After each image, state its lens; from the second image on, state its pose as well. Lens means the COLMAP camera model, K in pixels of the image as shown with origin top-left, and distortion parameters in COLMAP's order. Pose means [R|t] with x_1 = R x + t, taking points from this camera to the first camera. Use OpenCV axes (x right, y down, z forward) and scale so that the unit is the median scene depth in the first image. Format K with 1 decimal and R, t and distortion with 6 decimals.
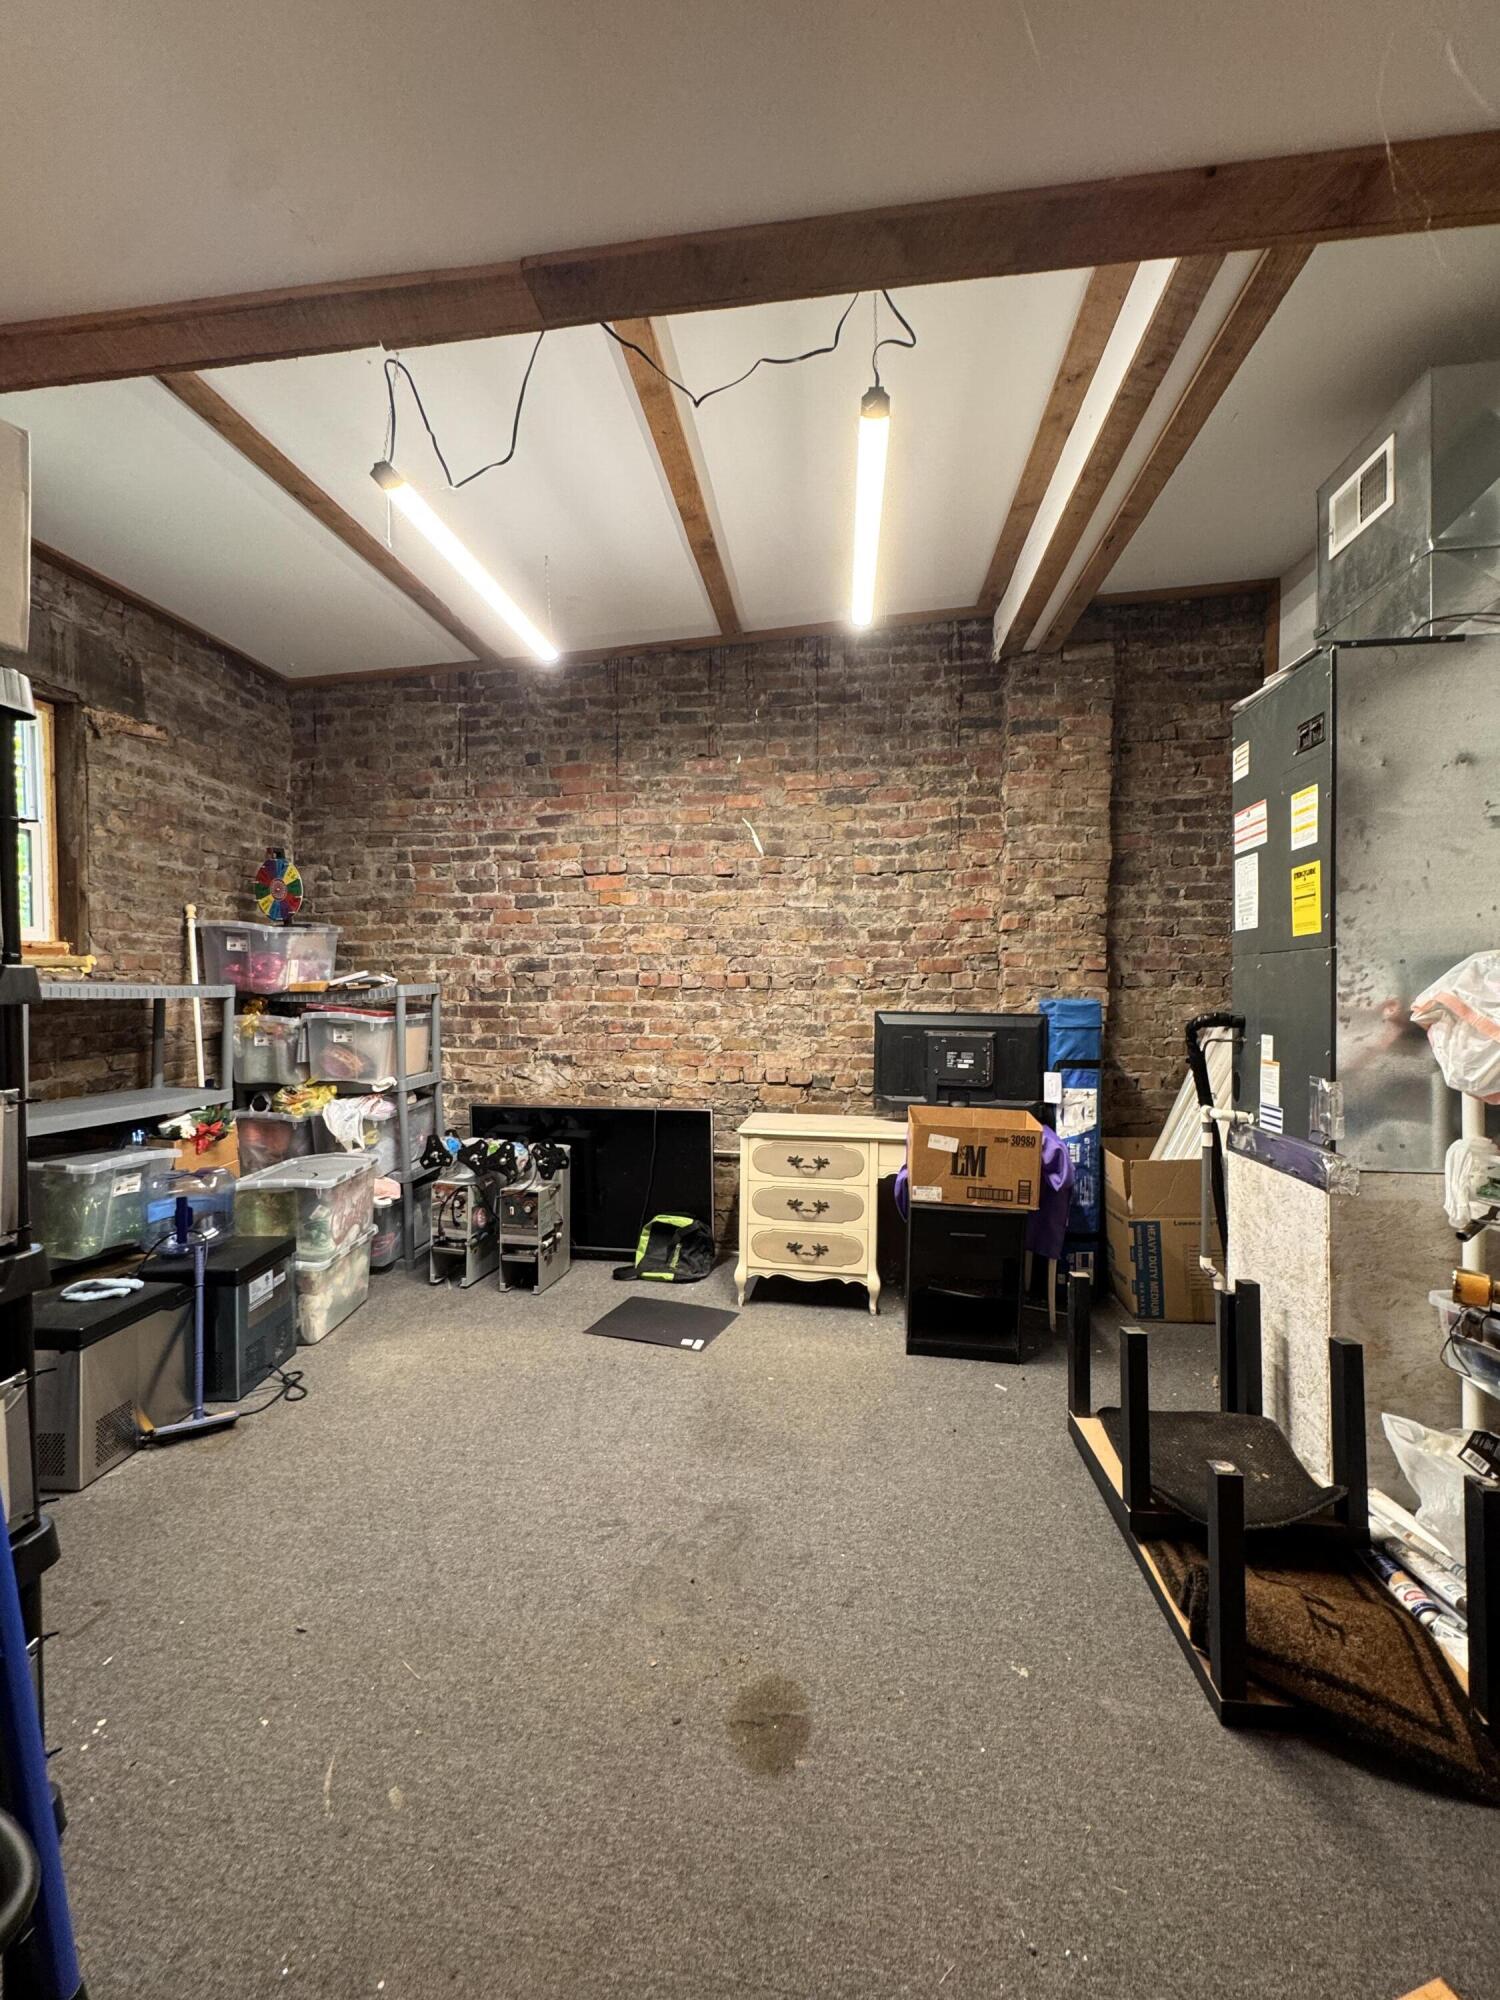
lens RADIAL K [[800.6, 0, 744.7], [0, 800.6, 995.9], [0, 0, 1]] dist [-0.000961, 0.001284]
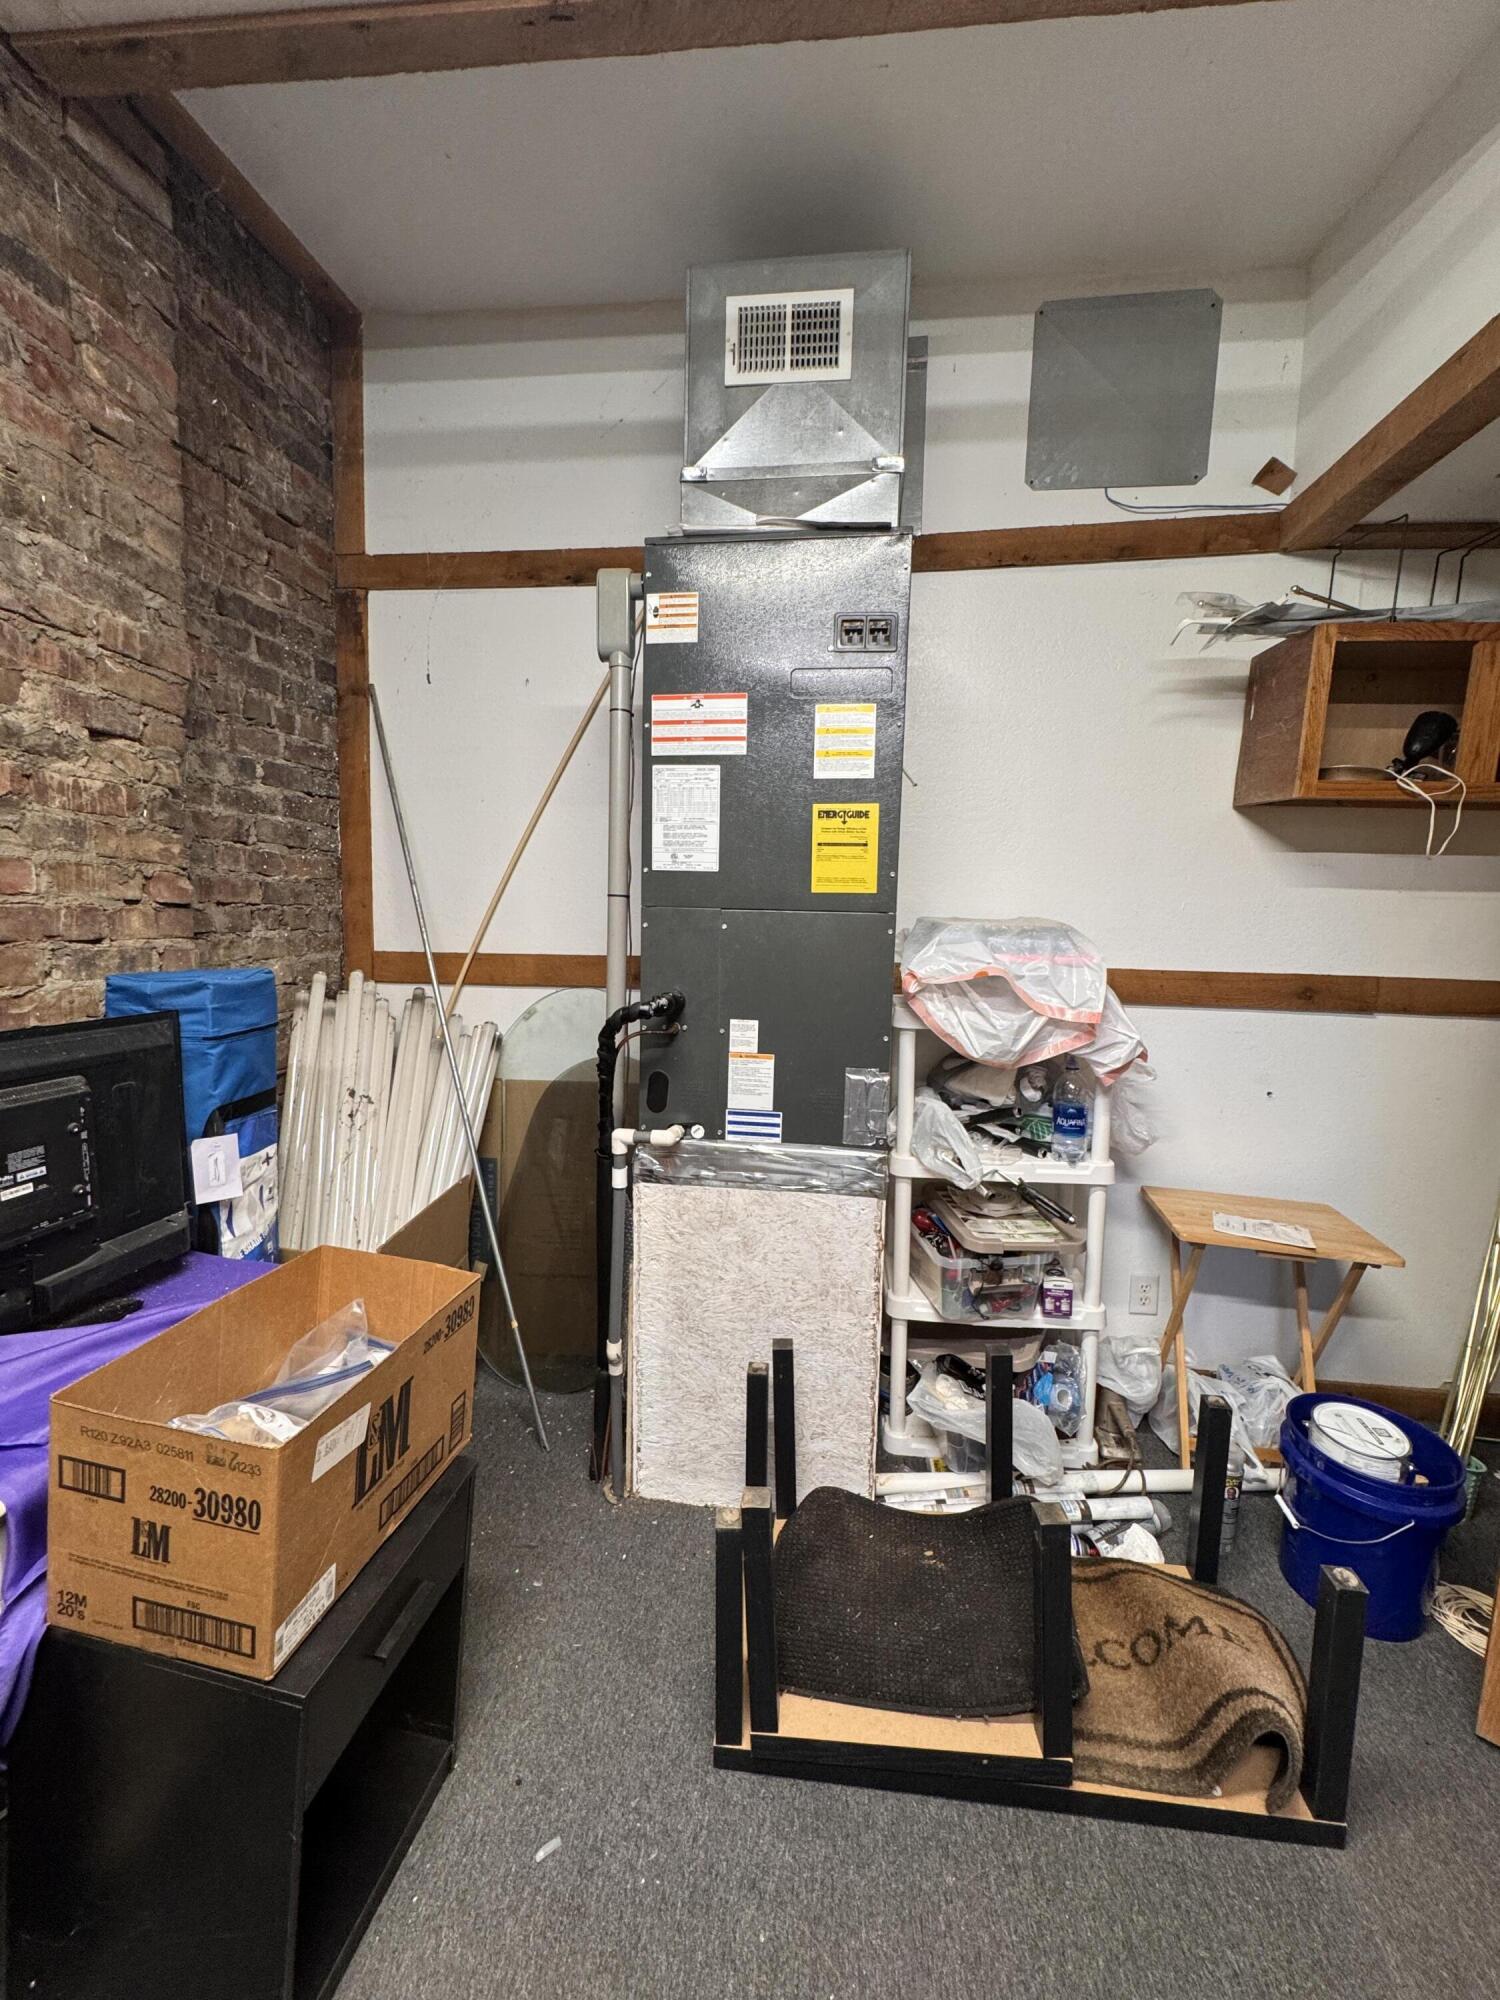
lens RADIAL K [[800.6, 0, 751.0], [0, 800.6, 995.1], [0, 0, 1]] dist [-0.000961, 0.001284]
pose [[-0.012001, -0.112266, 0.993606, -0.058183], [-0.016576, 0.993563, 0.112061, -0.037444], [-0.999791, -0.015125, -0.013785, 0.649362]]
